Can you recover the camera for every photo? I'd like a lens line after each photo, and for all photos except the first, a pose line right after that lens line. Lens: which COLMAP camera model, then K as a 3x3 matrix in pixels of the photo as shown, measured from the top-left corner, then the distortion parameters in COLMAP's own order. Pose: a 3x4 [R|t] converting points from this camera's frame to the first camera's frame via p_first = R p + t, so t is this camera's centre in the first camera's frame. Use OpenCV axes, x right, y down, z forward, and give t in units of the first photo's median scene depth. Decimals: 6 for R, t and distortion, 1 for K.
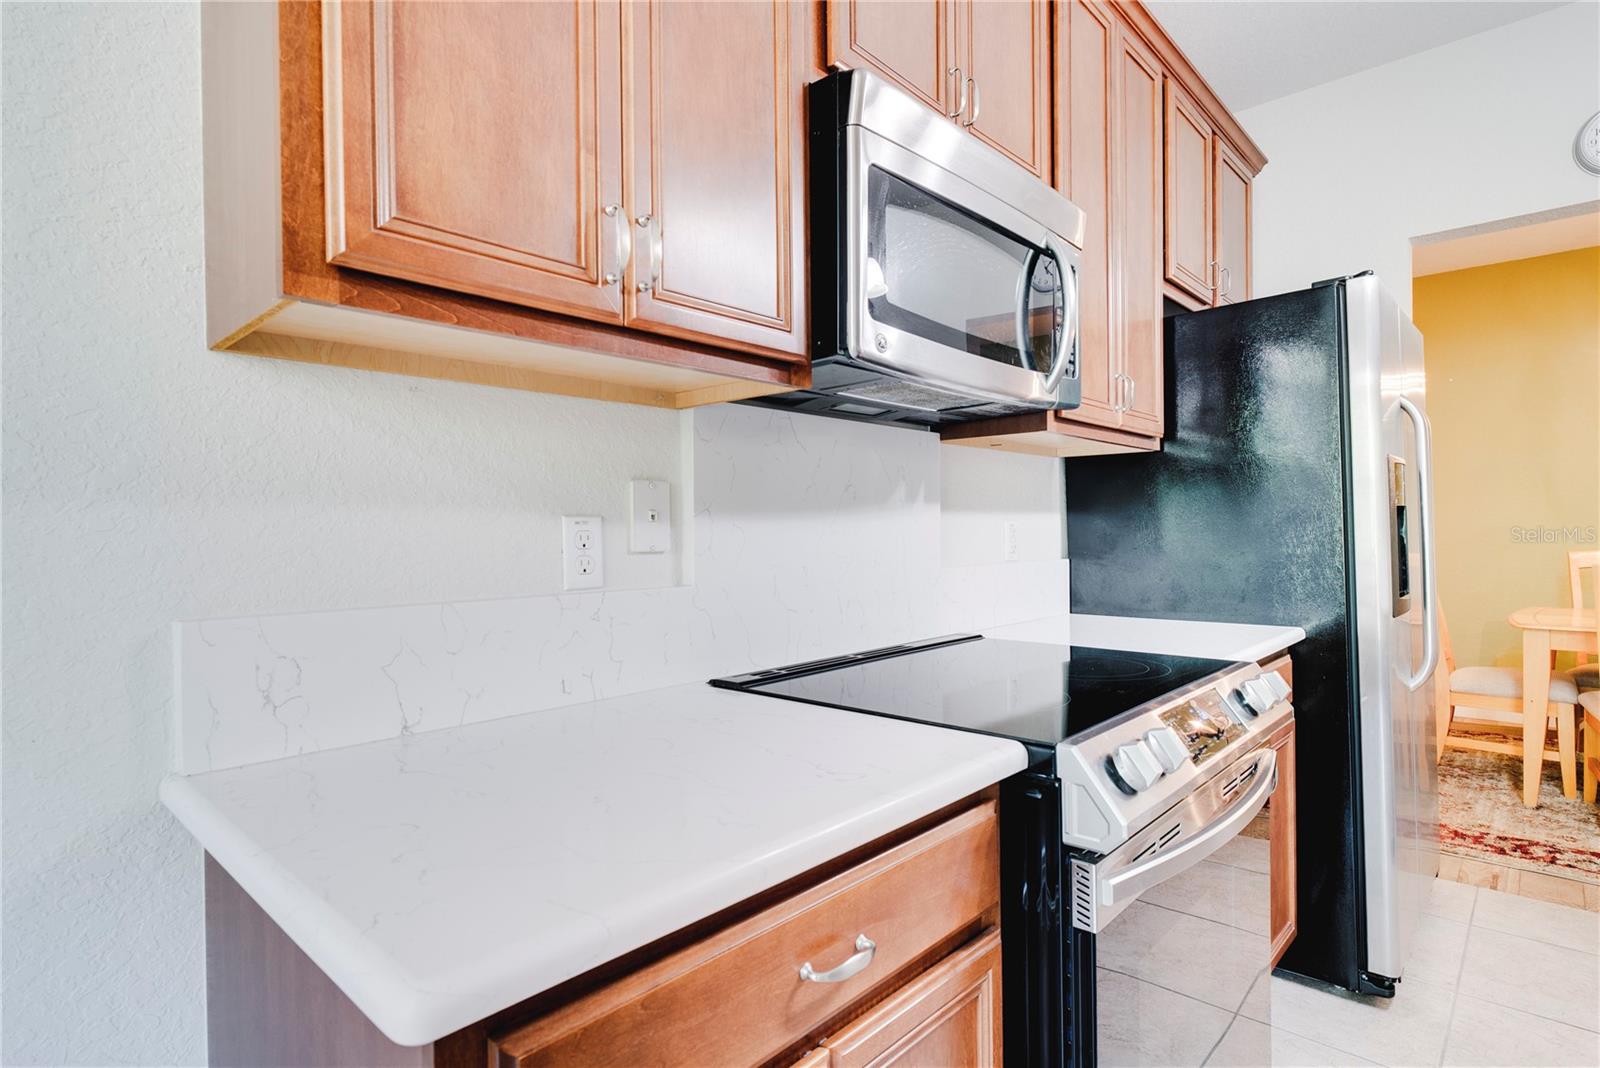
lens RADIAL K [[817.0, 0, 800.0], [0, 817.0, 534.0], [0, 0, 1]] dist [-0.001865, -0.000157]
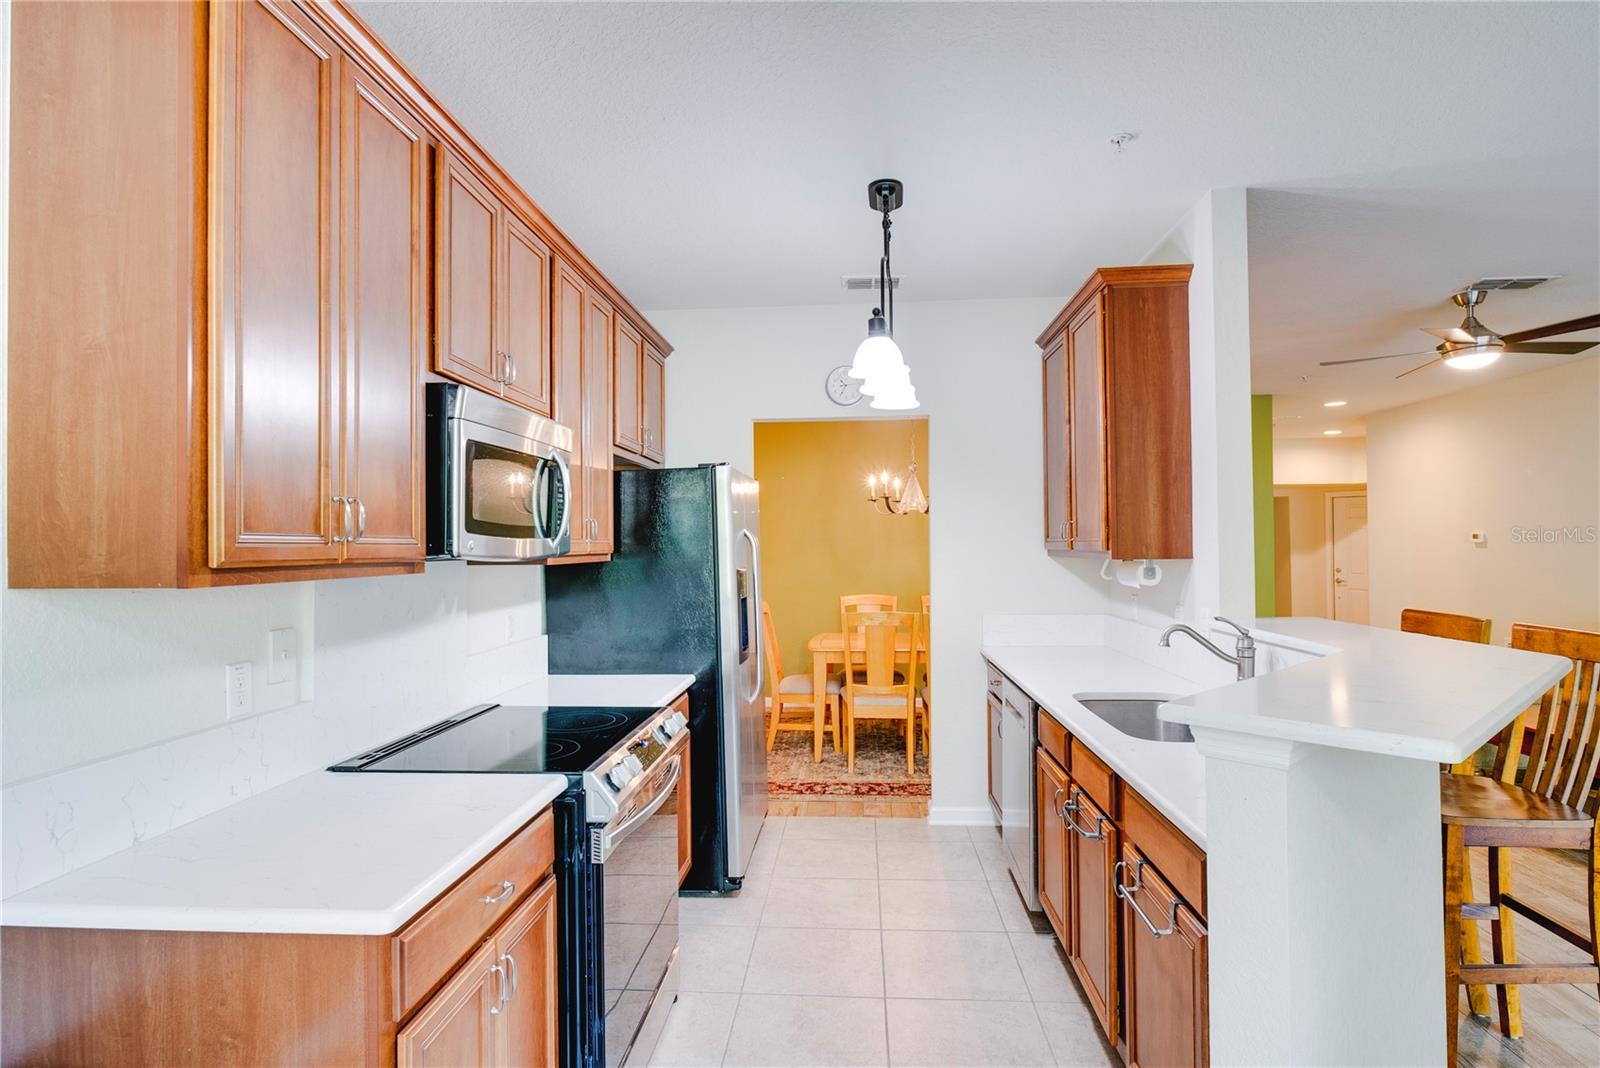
lens RADIAL K [[823.9, 0, 795.3], [0, 823.9, 536.6], [0, 0, 1]] dist [-0.002886, -0.000357]
pose [[0.784863, 0.007947, 0.619619, -0.248804], [0.005587, 0.999786, -0.019900, -0.128528], [-0.619644, 0.019080, 0.784651, -0.424046]]
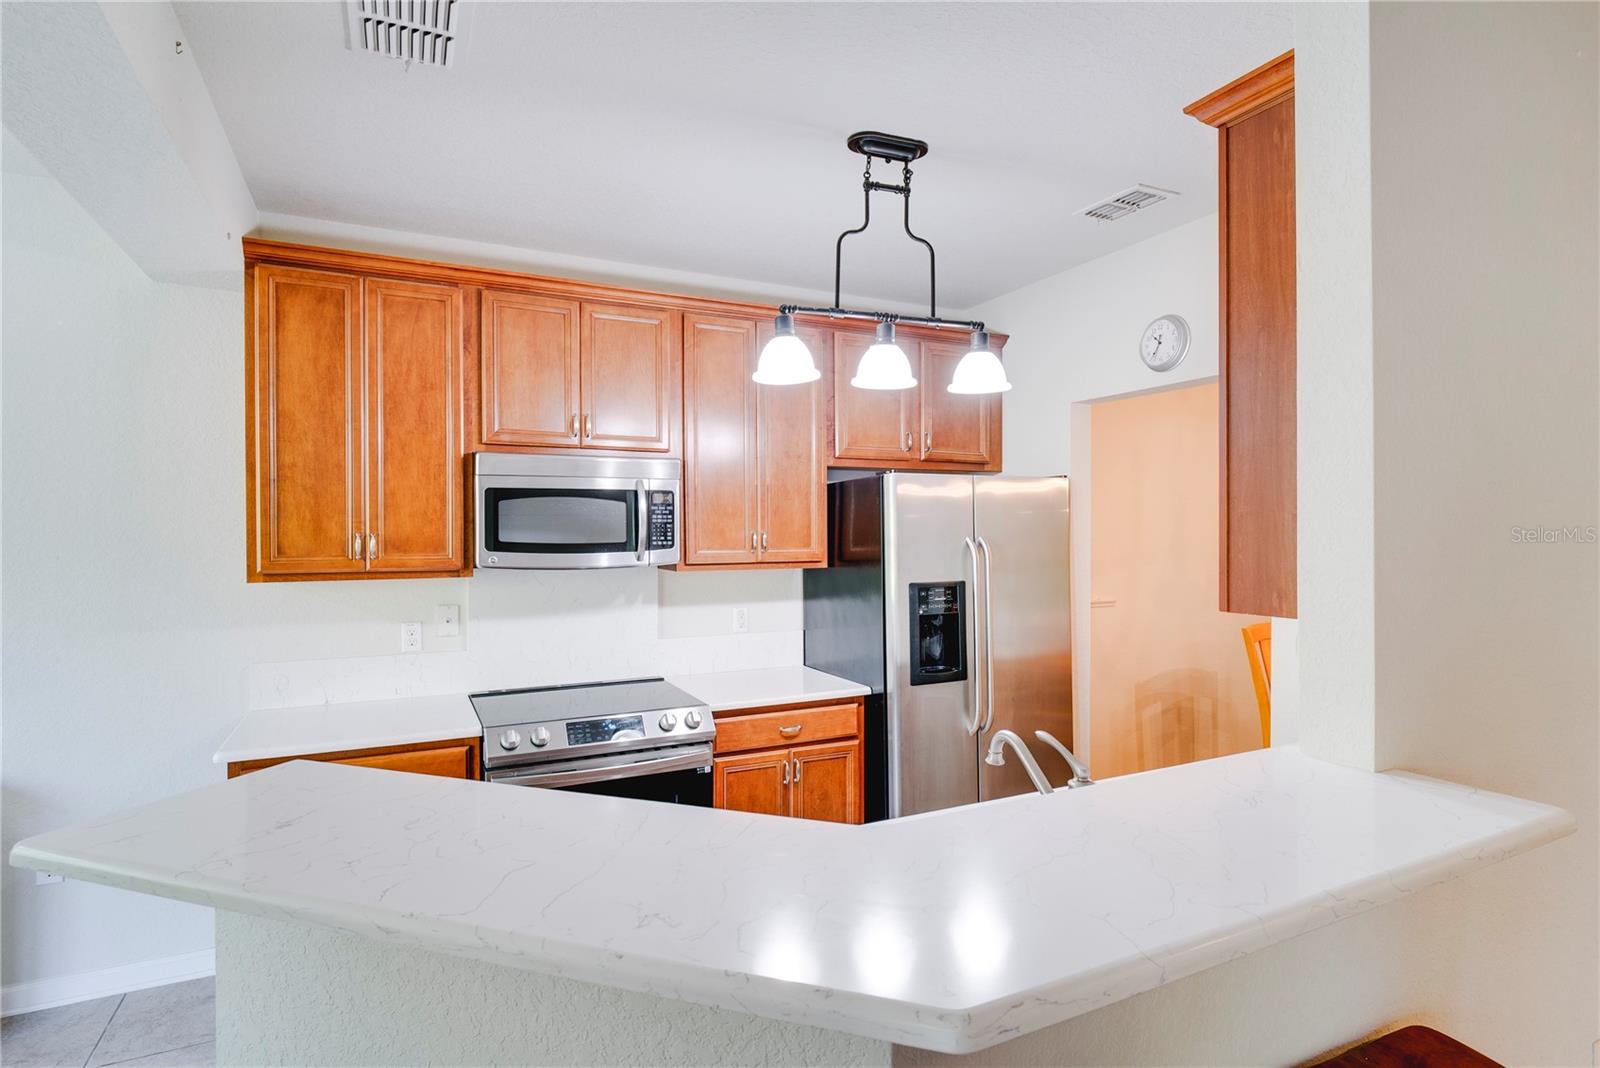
lens RADIAL K [[823.9, 0, 795.3], [0, 823.9, 536.6], [0, 0, 1]] dist [-0.002886, -0.000357]
pose [[0.931138, 0.010391, -0.364519, 1.089812], [-0.008316, 0.999939, 0.007262, -0.196029], [0.364572, -0.003731, 0.931168, -0.565367]]
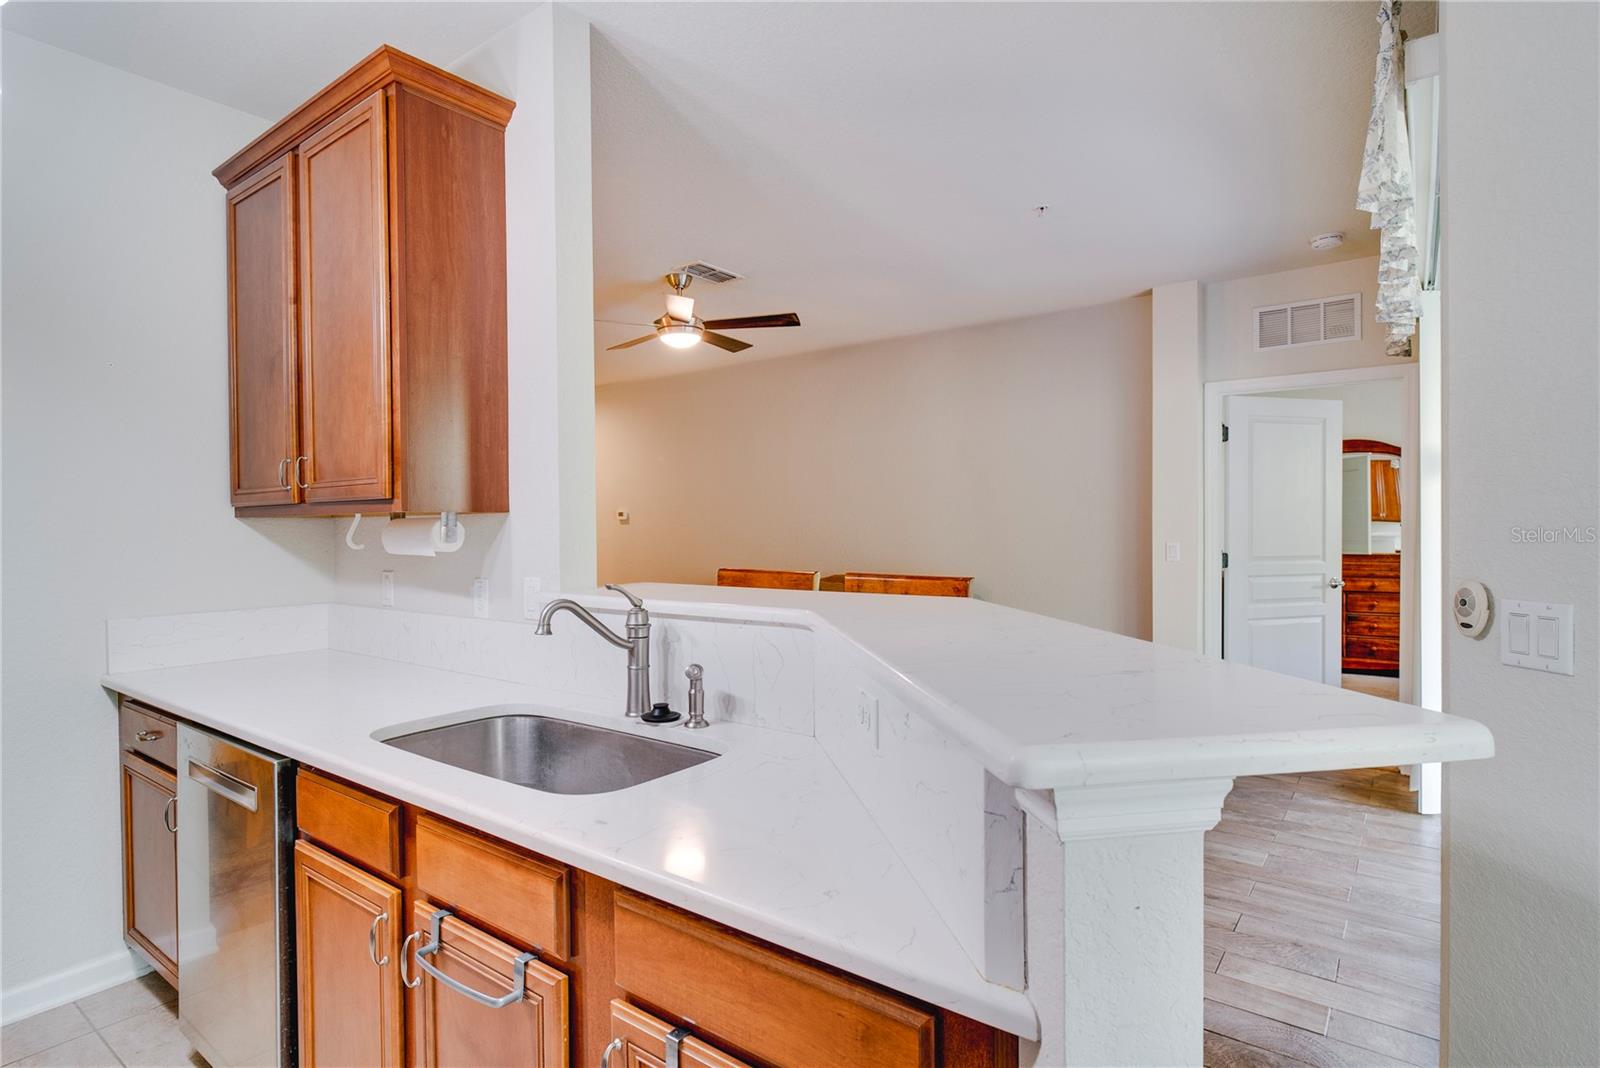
lens RADIAL K [[823.9, 0, 795.3], [0, 823.9, 536.6], [0, 0, 1]] dist [-0.002886, -0.000357]
pose [[-0.096725, -0.001564, 0.995310, 0.143365], [0.012550, 0.999917, 0.002791, -0.078467], [-0.995232, 0.012761, -0.096698, 0.050629]]
